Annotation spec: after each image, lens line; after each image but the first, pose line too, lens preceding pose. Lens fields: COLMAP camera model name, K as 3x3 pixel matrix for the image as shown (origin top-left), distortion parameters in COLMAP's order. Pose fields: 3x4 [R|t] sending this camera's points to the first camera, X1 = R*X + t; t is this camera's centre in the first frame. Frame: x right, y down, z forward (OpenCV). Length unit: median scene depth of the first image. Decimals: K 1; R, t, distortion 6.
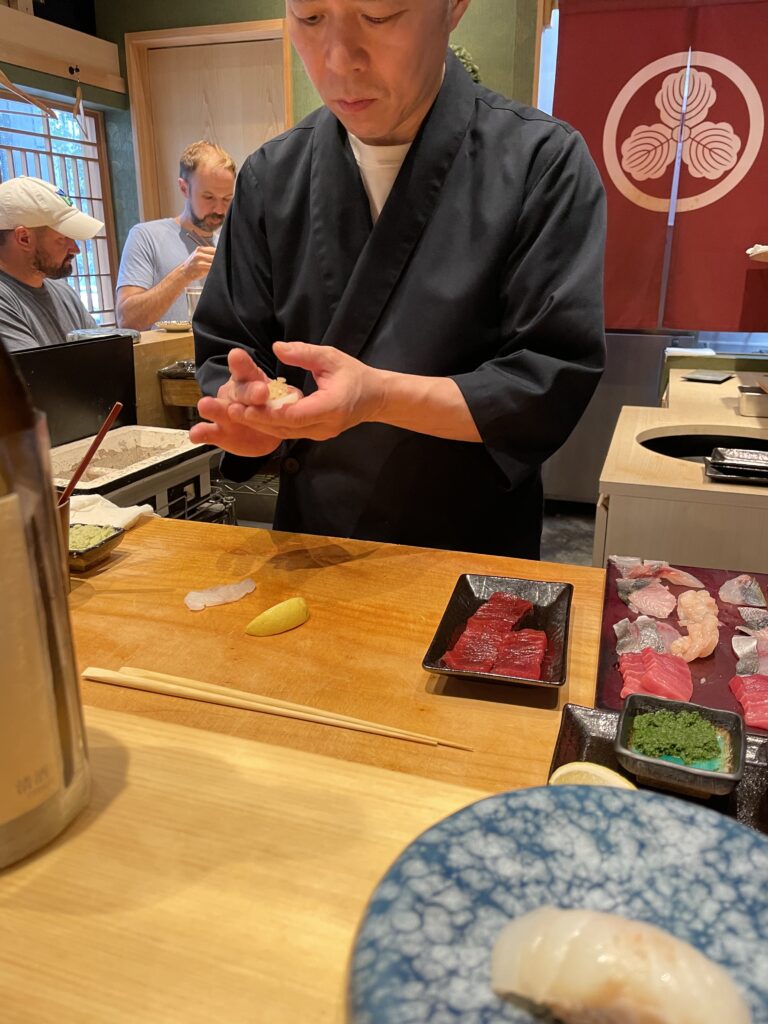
lens RADIAL K [[772.0, 0, 400.5], [0, 772.0, 506.8], [0, 0, 1]] dist [0.073041, -0.107906]
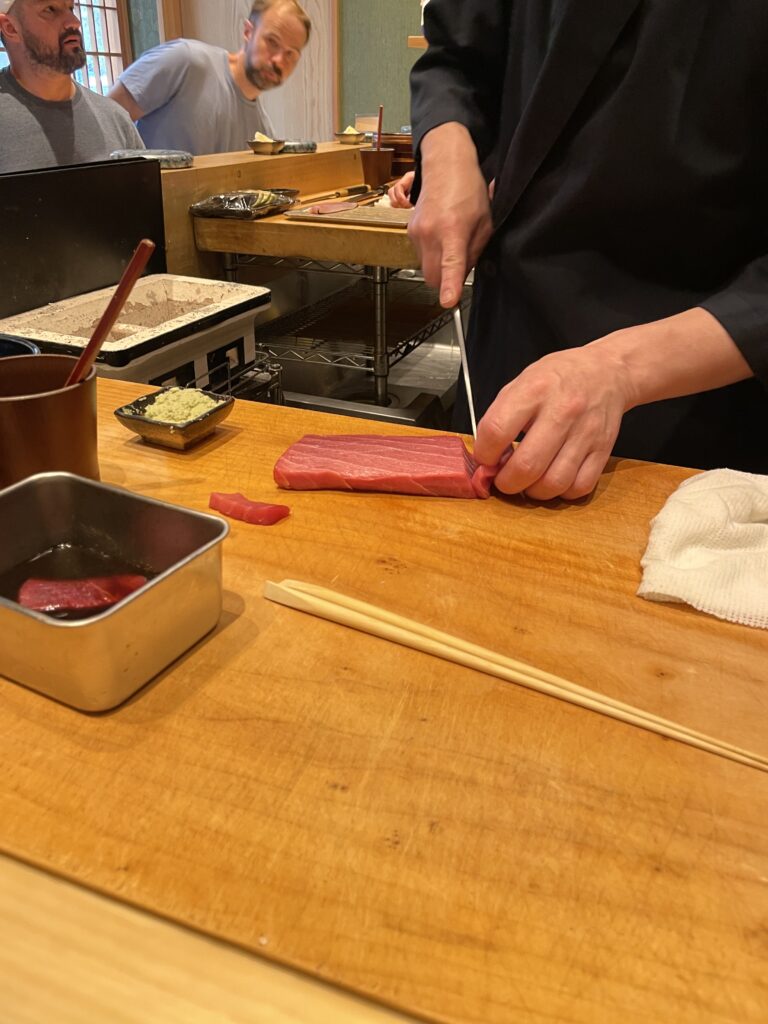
lens RADIAL K [[772.0, 0, 400.5], [0, 772.0, 506.8], [0, 0, 1]] dist [0.073041, -0.107906]
pose [[0.999135, 0.034989, -0.022458, -0.184045], [-0.030687, 0.985059, 0.169461, -0.022736], [0.028051, -0.168626, 0.985281, 0.421956]]
